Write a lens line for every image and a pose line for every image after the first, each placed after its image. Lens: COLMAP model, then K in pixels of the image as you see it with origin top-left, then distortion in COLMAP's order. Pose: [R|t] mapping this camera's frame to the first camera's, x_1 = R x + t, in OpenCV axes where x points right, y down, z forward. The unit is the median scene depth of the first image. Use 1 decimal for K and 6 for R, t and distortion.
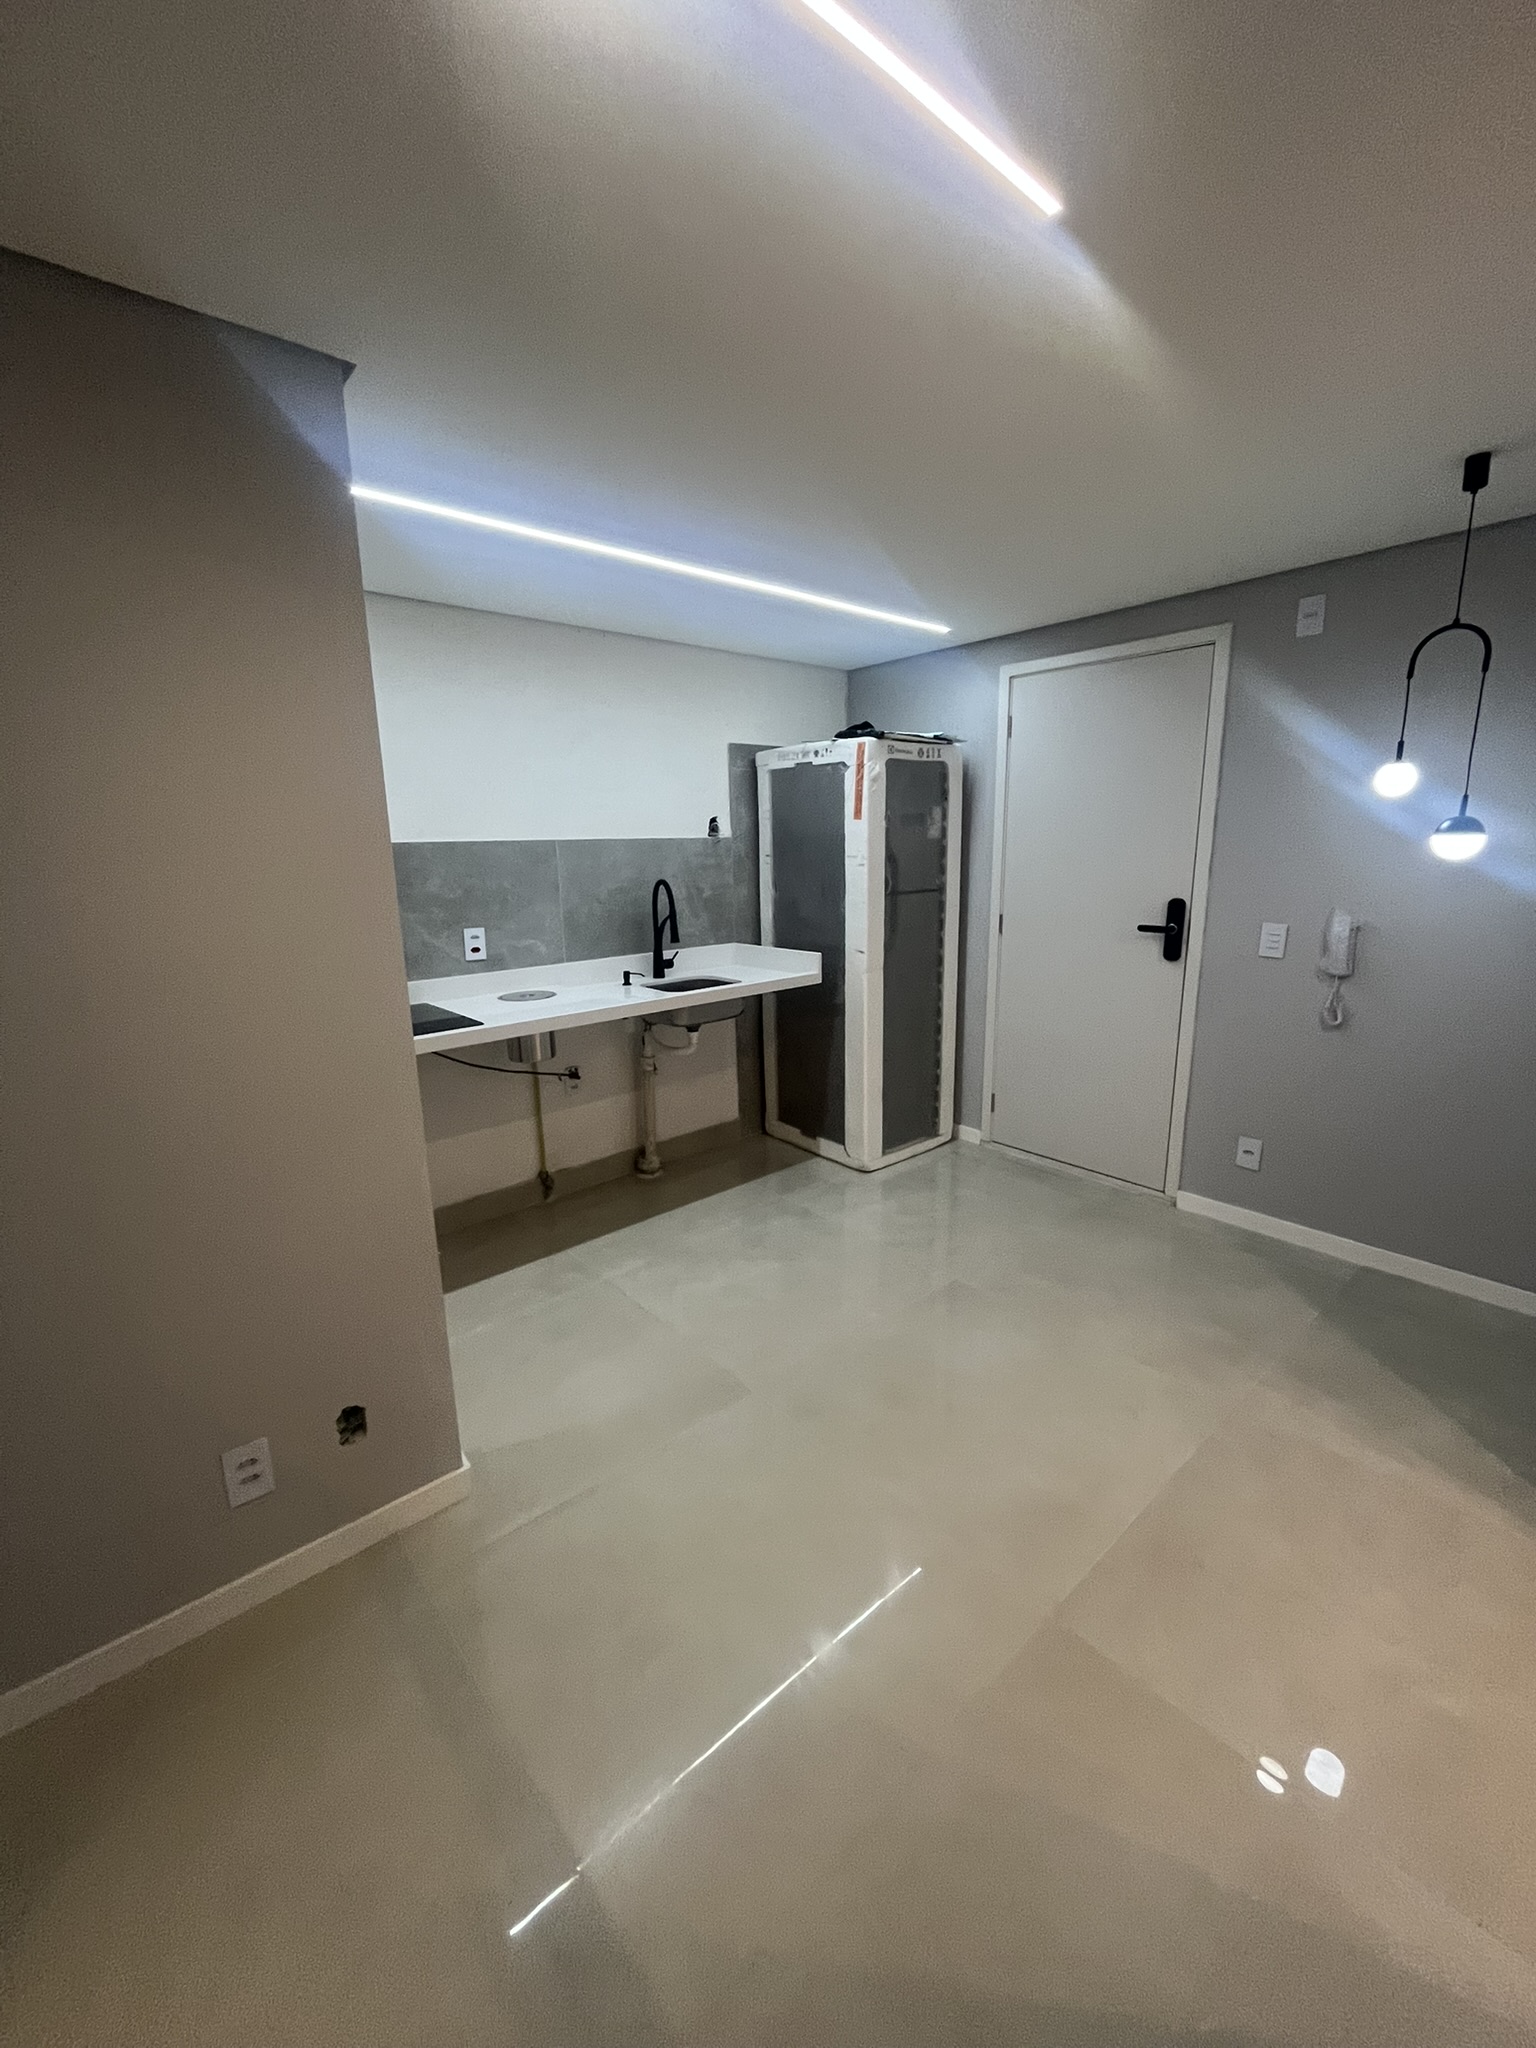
lens RADIAL K [[829.2, 0, 760.9], [0, 829.2, 1016.0], [0, 0, 1]] dist [-0.002417, 0.000058]
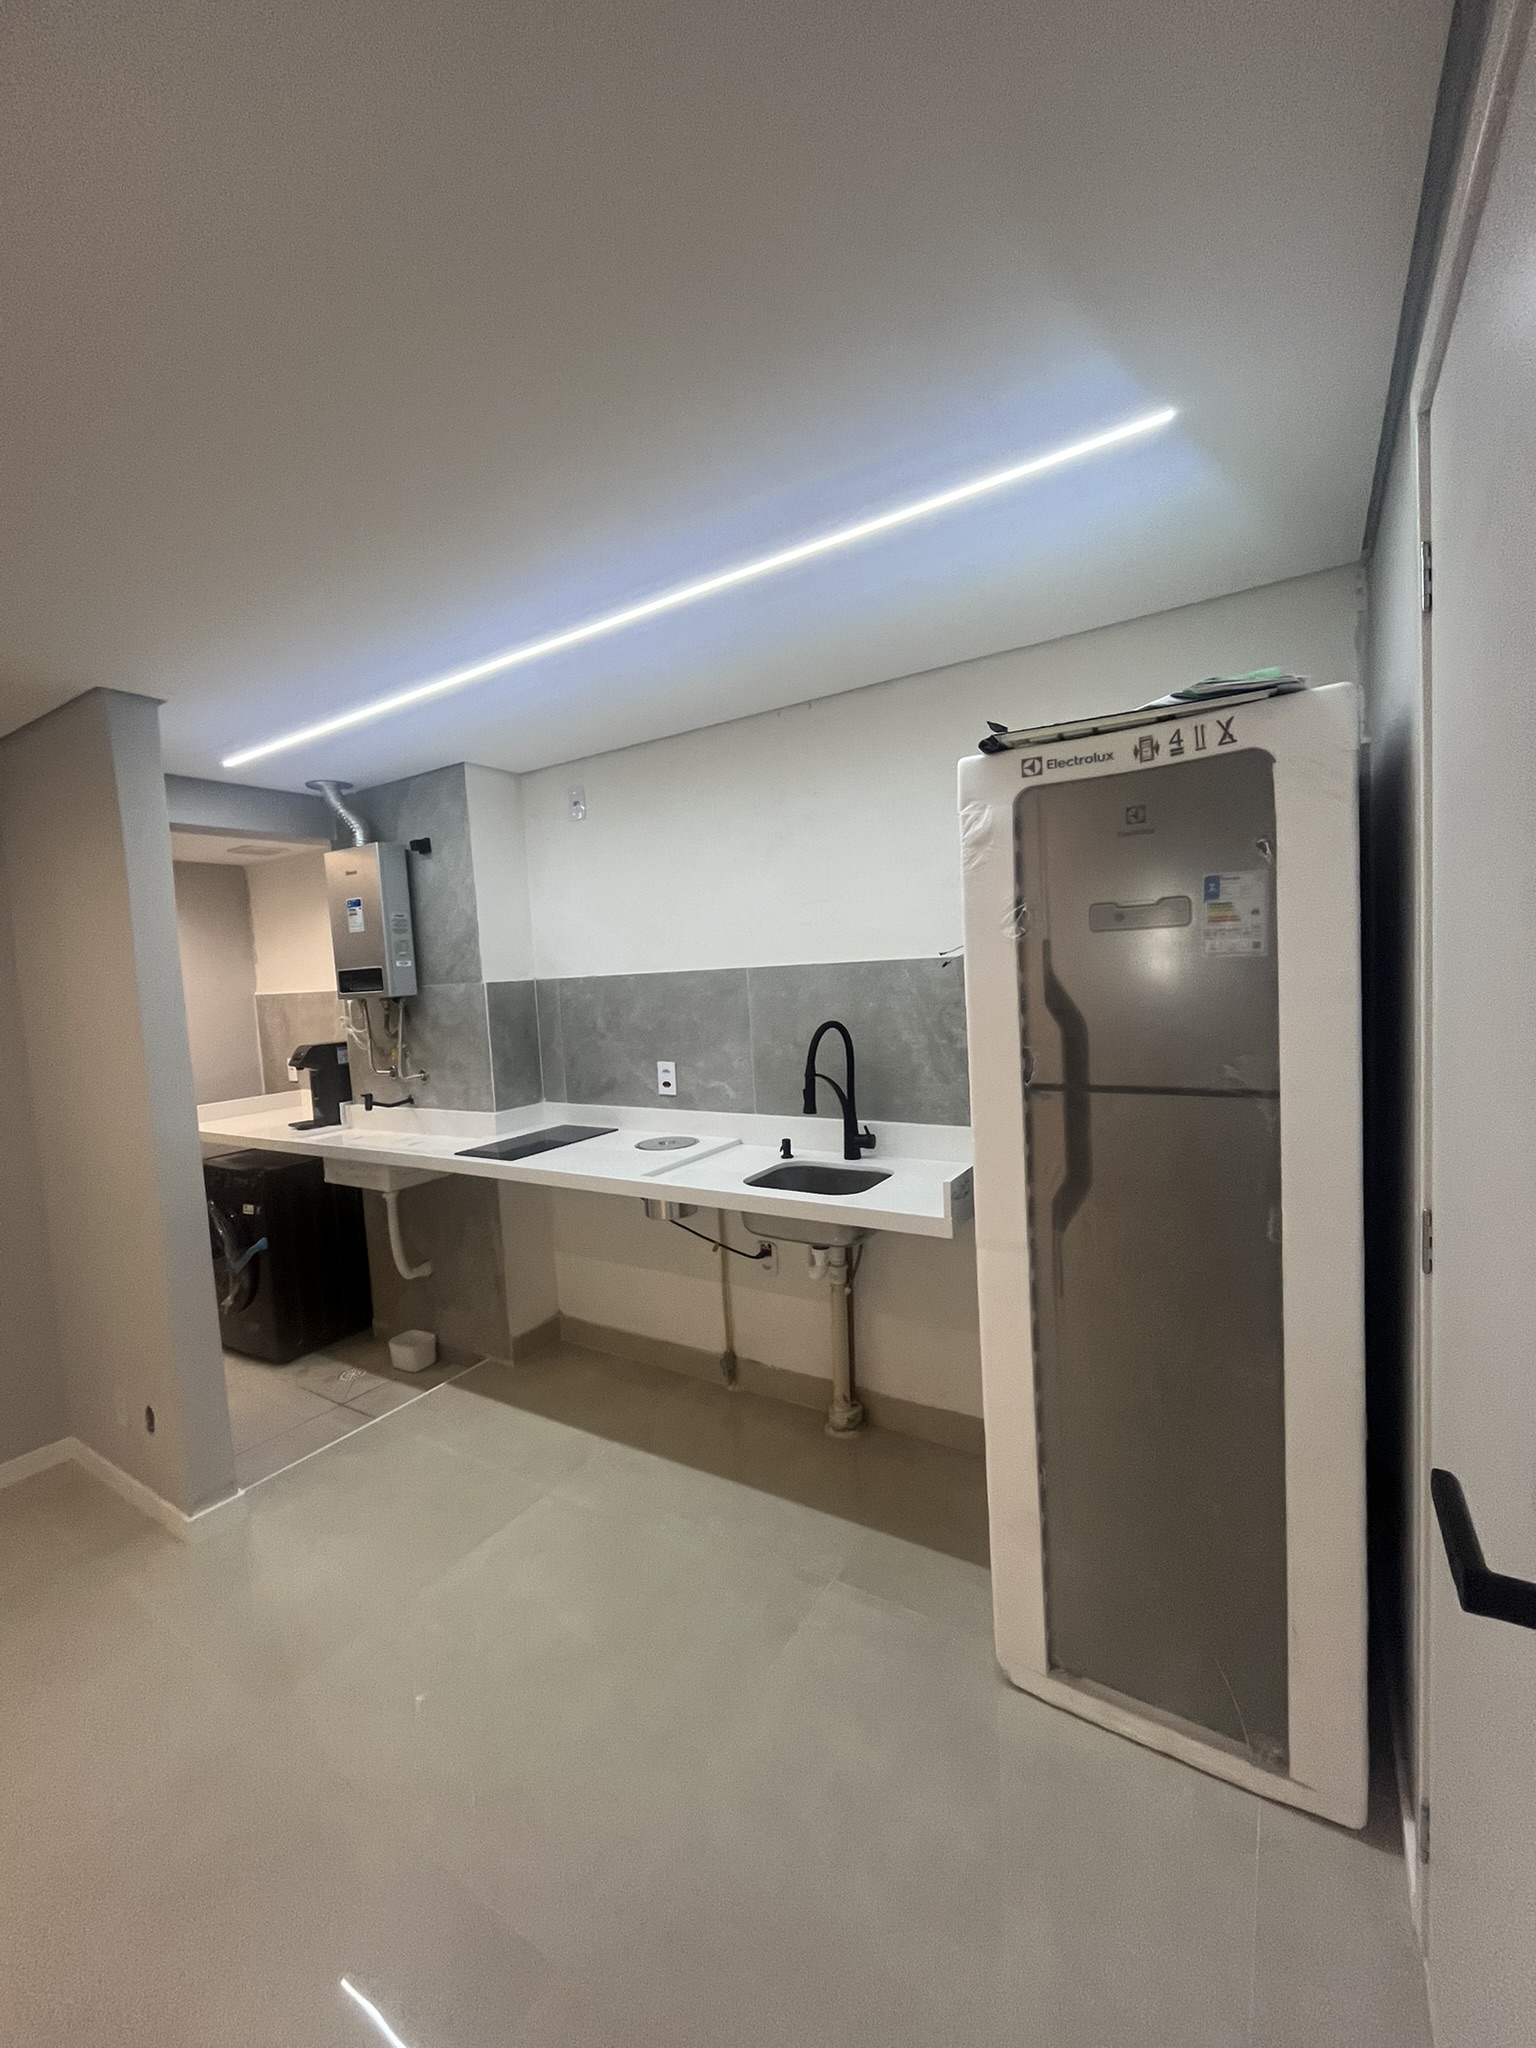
lens RADIAL K [[829.2, 0, 775.3], [0, 829.2, 1025.9], [0, 0, 1]] dist [-0.002417, 0.000058]
pose [[0.291914, 0.072799, -0.953670, 0.551997], [-0.151084, 0.988090, 0.029180, -0.178434], [0.944436, 0.135566, 0.299437, 0.762591]]
